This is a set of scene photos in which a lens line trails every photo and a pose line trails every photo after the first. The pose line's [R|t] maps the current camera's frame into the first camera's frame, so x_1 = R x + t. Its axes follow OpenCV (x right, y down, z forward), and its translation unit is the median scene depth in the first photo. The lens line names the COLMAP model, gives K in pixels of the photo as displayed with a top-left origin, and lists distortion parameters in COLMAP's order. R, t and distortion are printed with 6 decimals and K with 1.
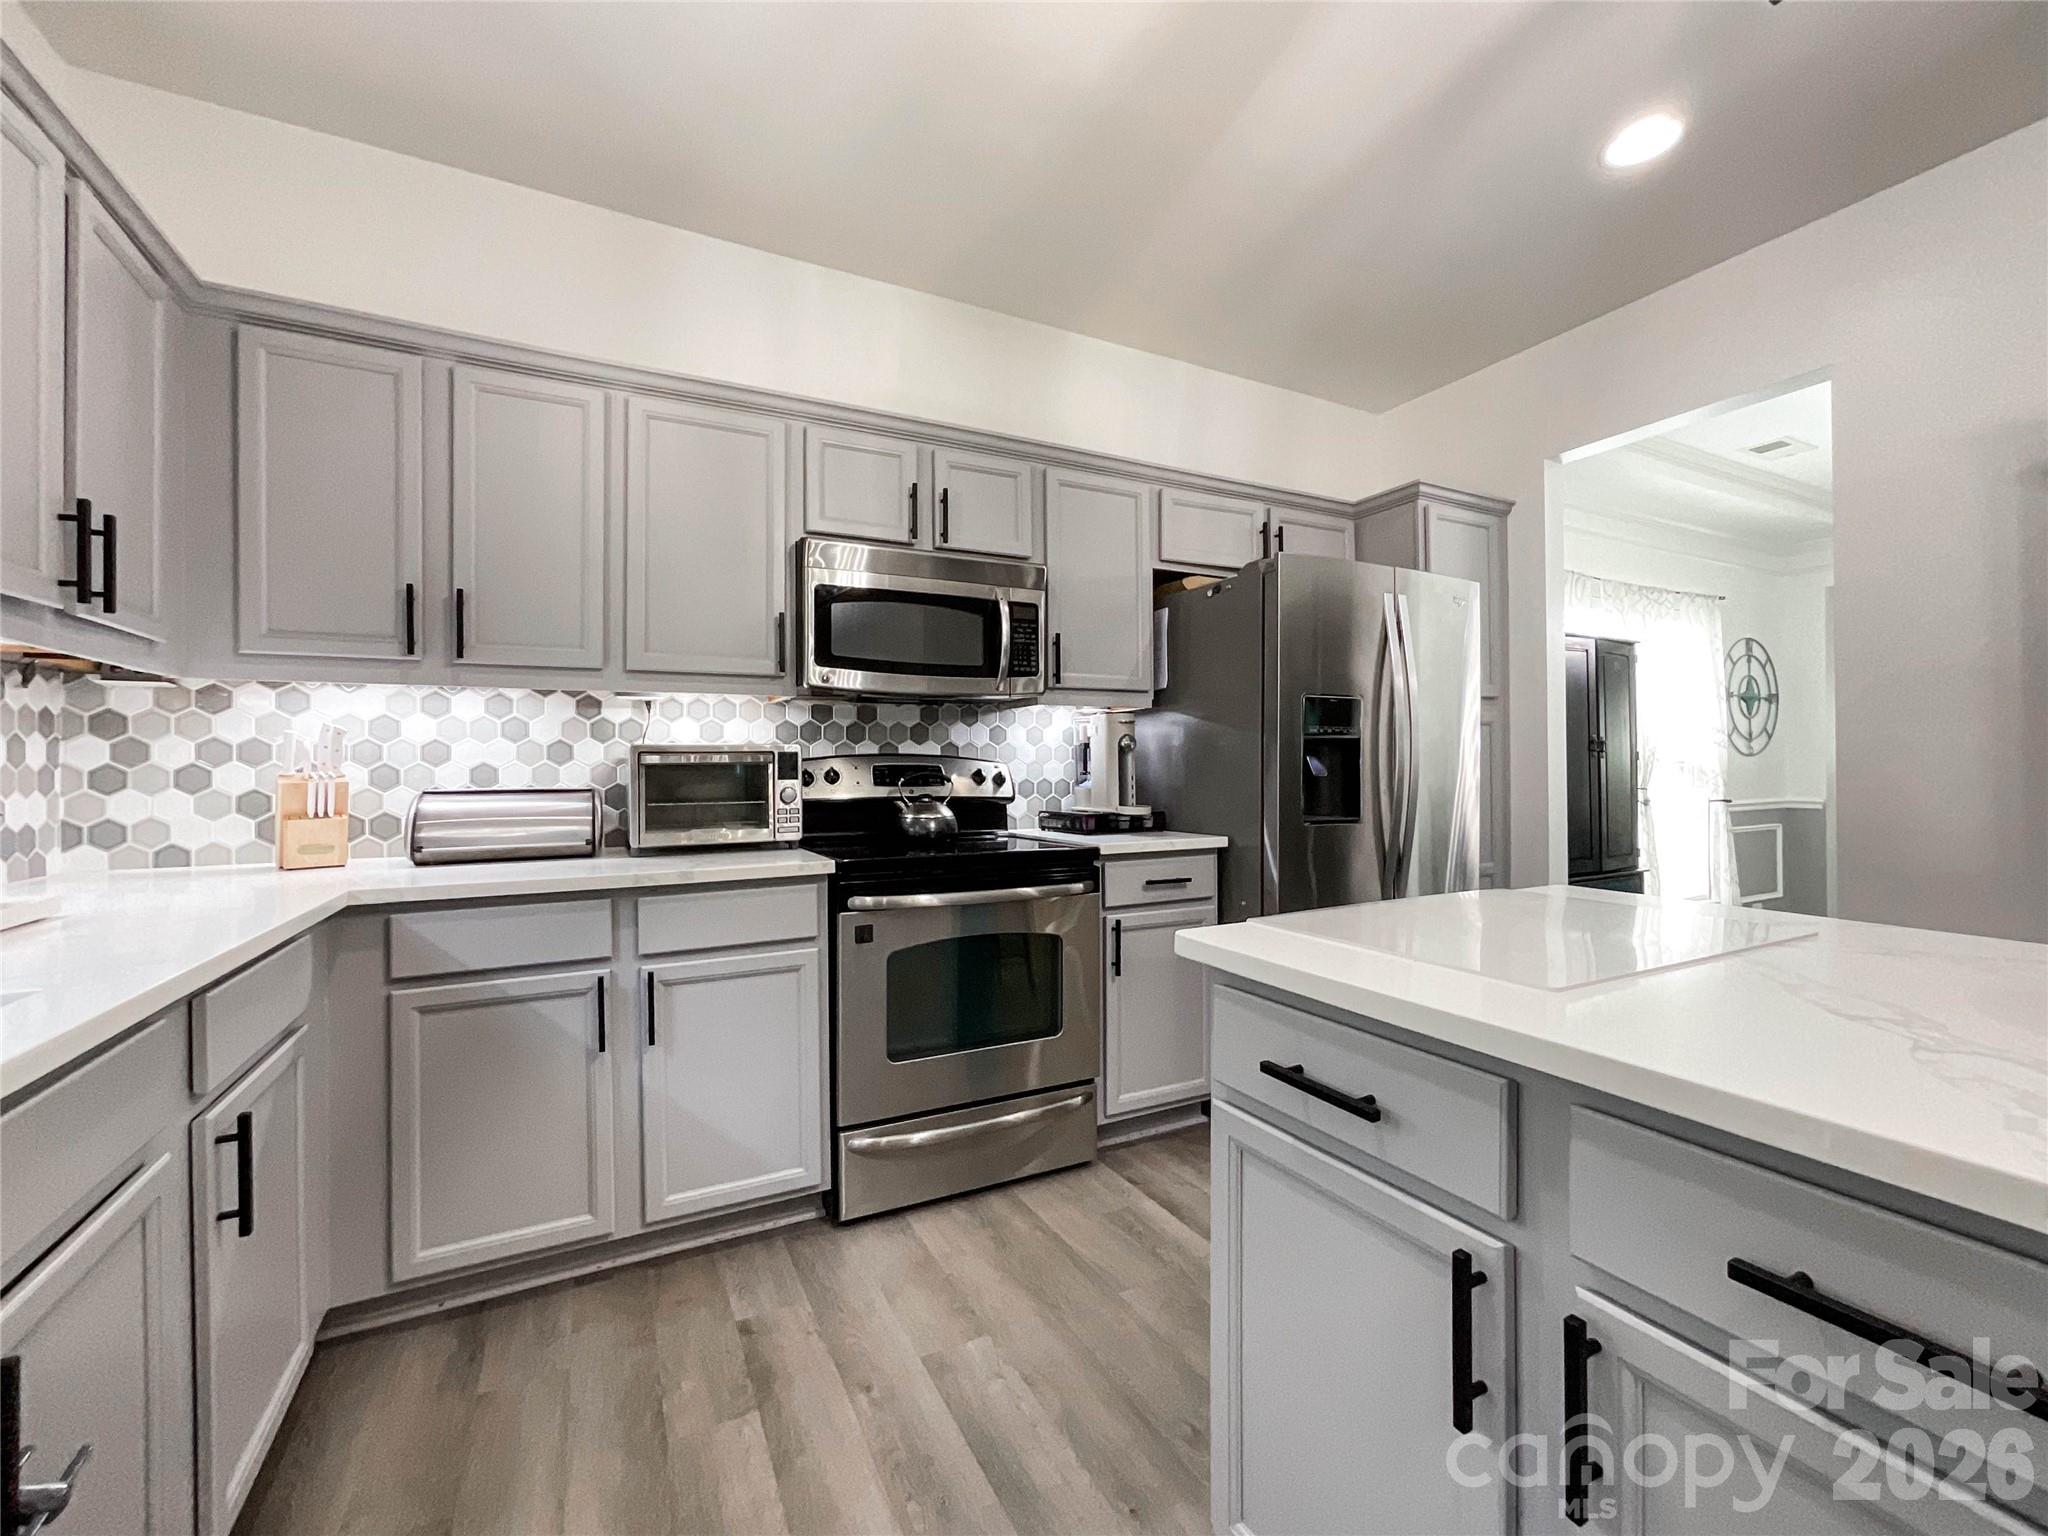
lens RADIAL K [[858.0, 0, 1024.0], [0, 858.0, 768.0], [0, 0, 1]] dist [0.000014, 0.000464]
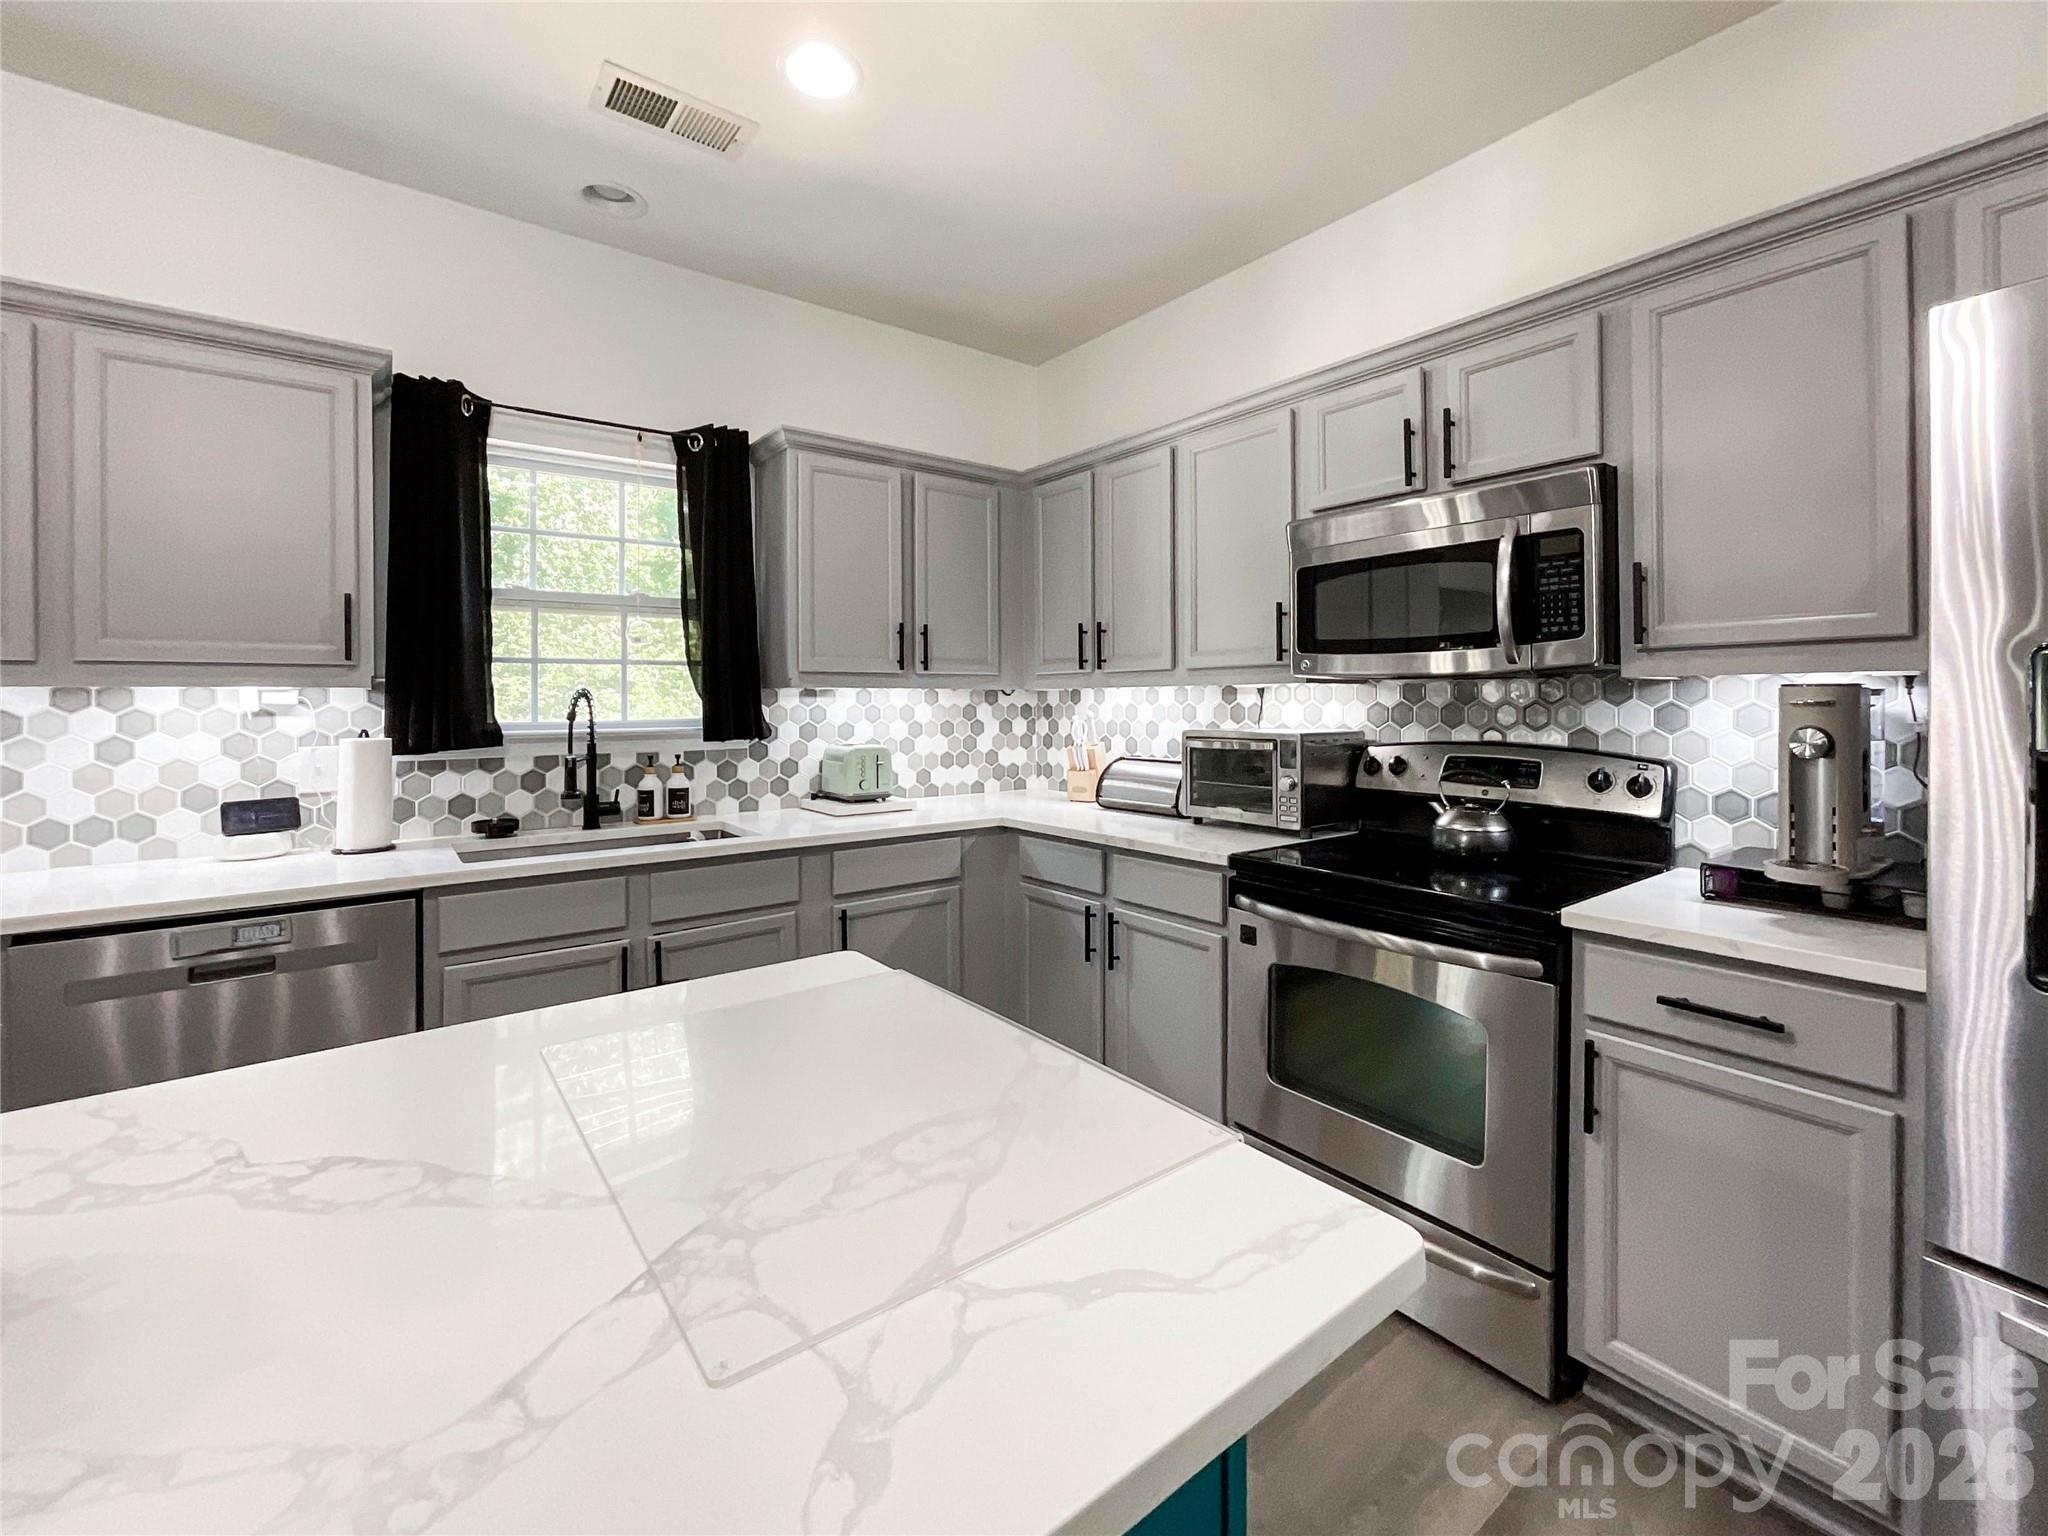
lens RADIAL K [[876.2, 0, 1023.4], [0, 876.2, 709.9], [0, 0, 1]] dist [-0.015026, 0.000113]
pose [[0.171176, 0.014137, -0.985139, 0.579678], [0.000727, 0.999895, 0.014475, -0.059632], [0.985240, -0.003194, 0.171148, 0.452261]]
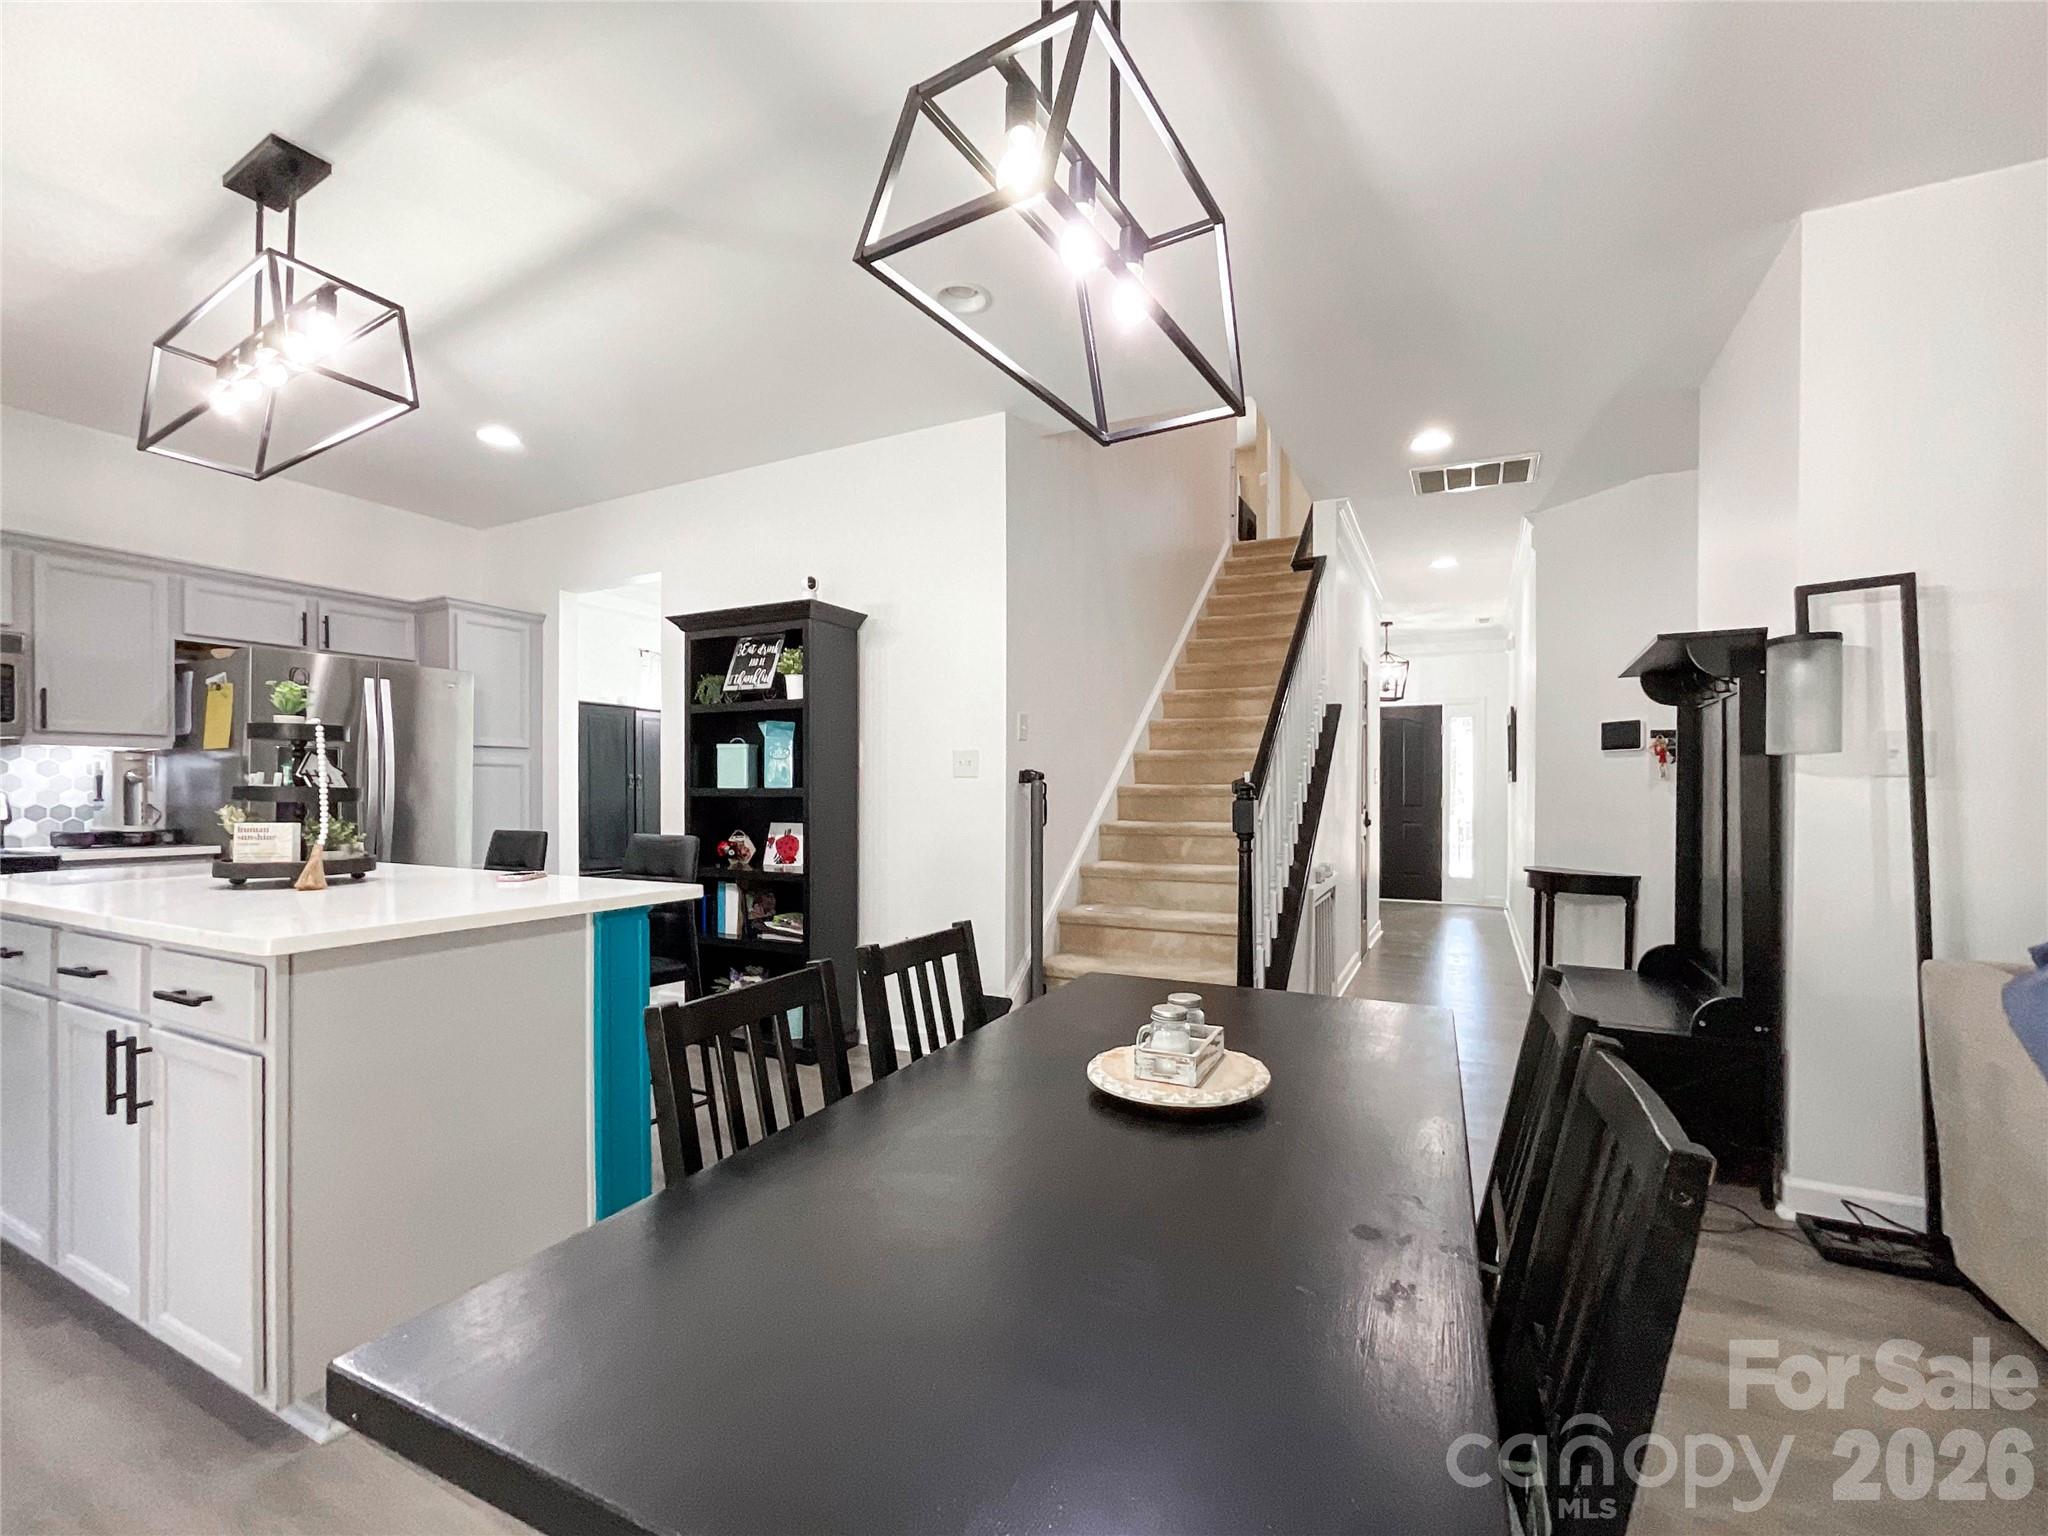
lens RADIAL K [[849.6, 0, 1037.1], [0, 849.6, 788.0], [0, 0, 1]] dist [-0.001264, 0.000158]
pose [[0.806984, 0.002298, 0.590569, 0.469538], [0.002359, 0.999972, -0.007115, 0.001234], [-0.590569, 0.007135, 0.806956, -0.829481]]
